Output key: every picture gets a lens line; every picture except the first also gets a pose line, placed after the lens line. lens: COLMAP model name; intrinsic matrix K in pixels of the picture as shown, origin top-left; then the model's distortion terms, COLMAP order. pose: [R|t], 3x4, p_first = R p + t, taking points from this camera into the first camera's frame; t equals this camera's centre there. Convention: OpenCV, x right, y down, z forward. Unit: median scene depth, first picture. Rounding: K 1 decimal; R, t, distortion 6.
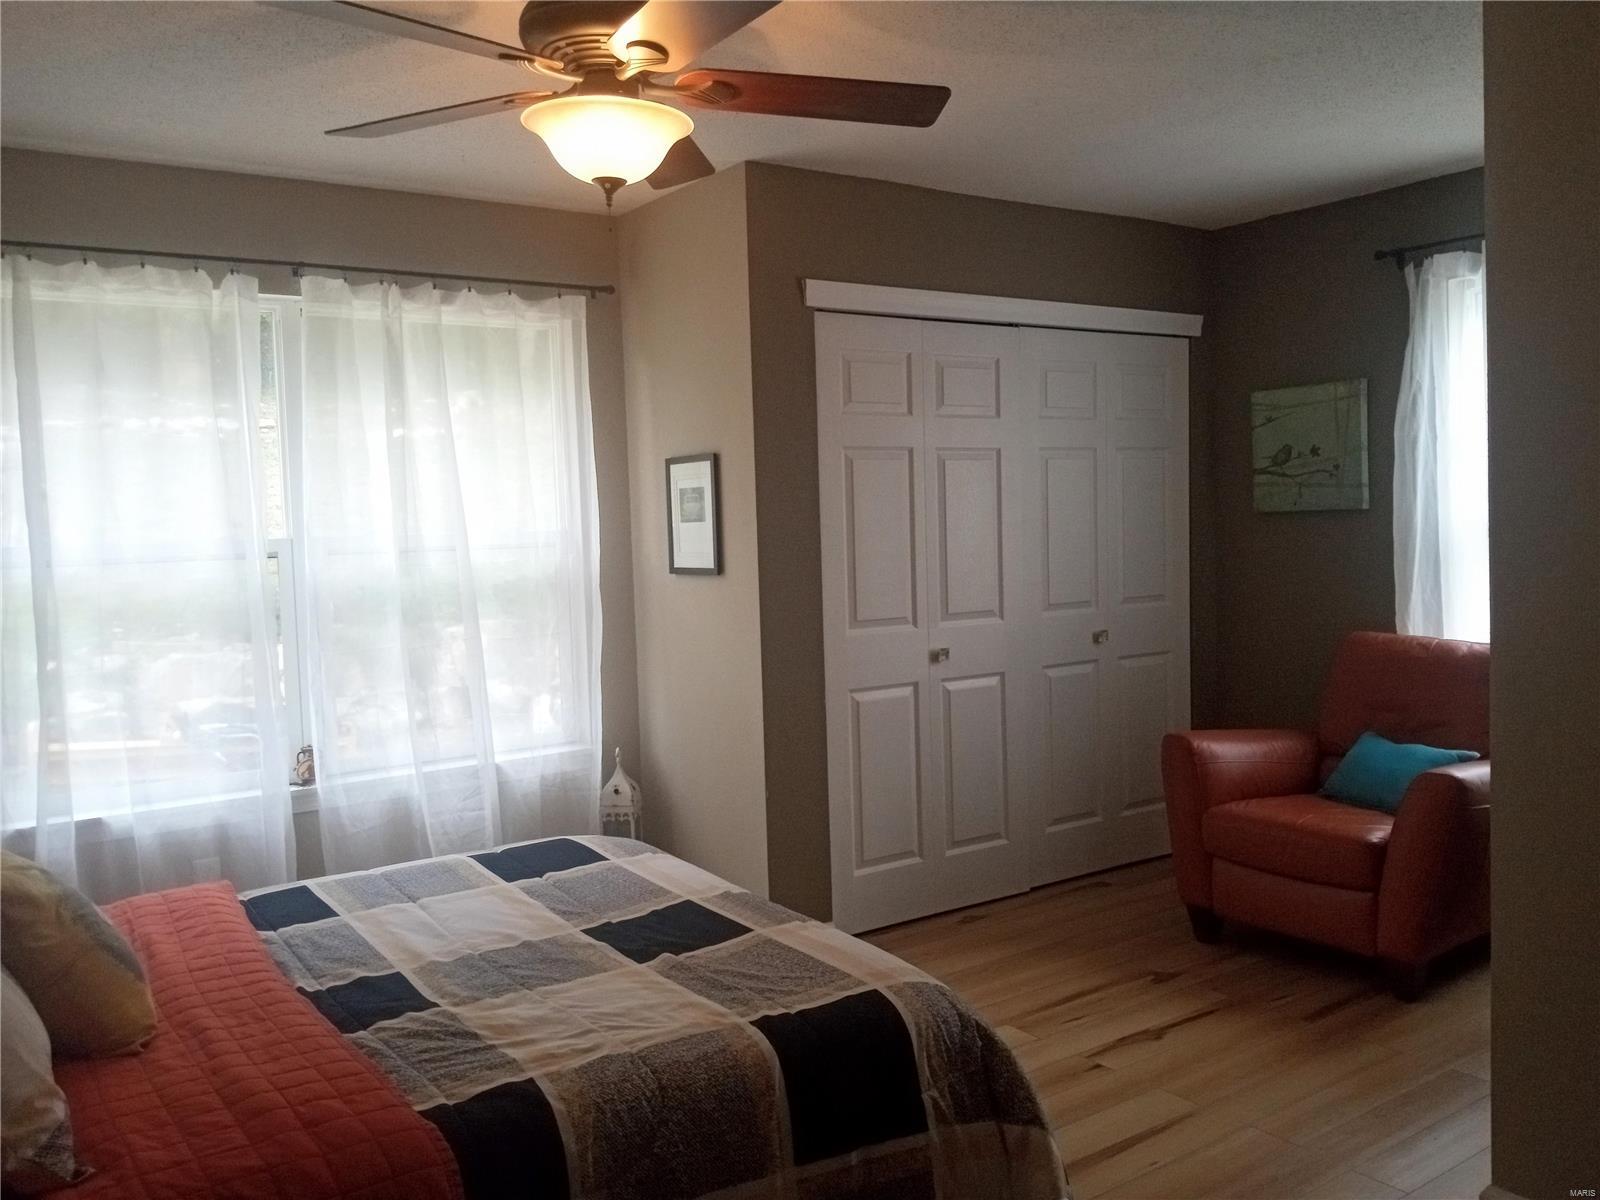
lens RADIAL K [[1312.2, 0, 800.0], [0, 1312.2, 600.0], [0, 0, 1]] dist [0.114165, -0.274024]
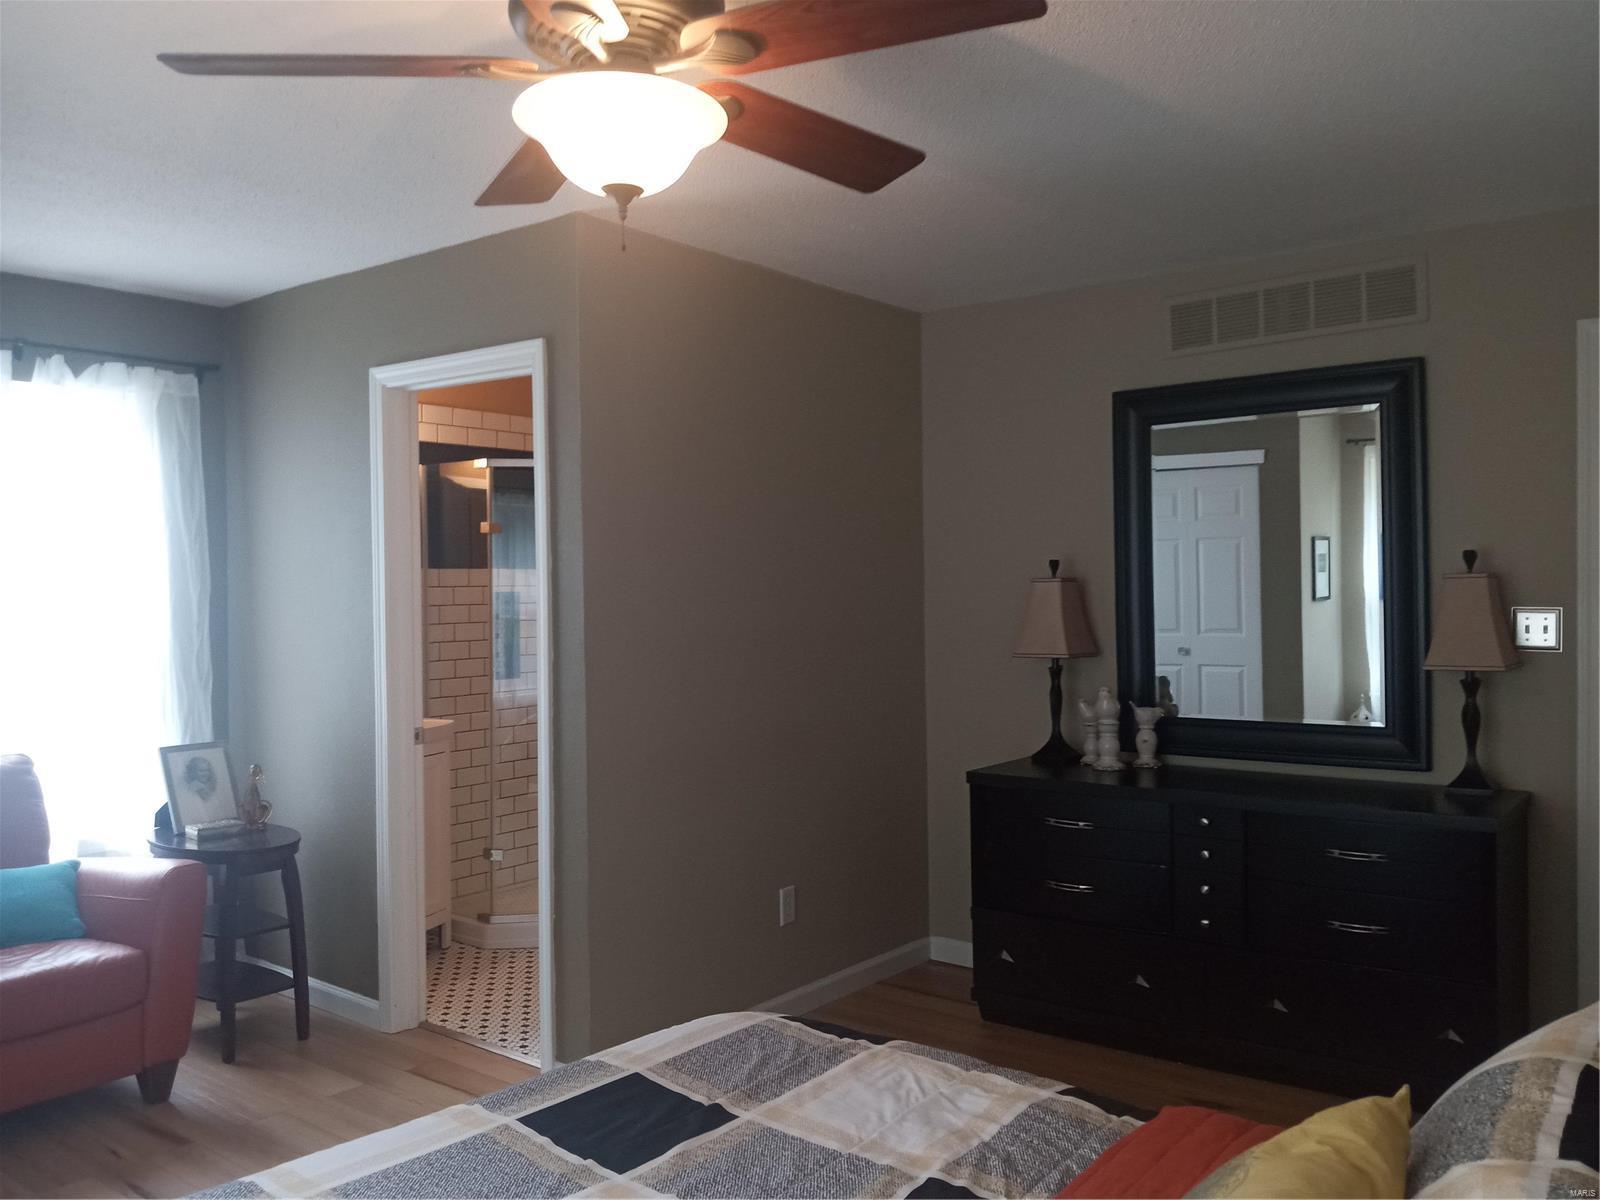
lens RADIAL K [[1312.2, 0, 800.0], [0, 1312.2, 600.0], [0, 0, 1]] dist [0.114165, -0.274024]
pose [[-0.267586, 0.024492, 0.963223, -0.998857], [0.099336, 0.995051, 0.002295, -0.055200], [-0.958400, 0.096297, -0.268695, 1.206316]]
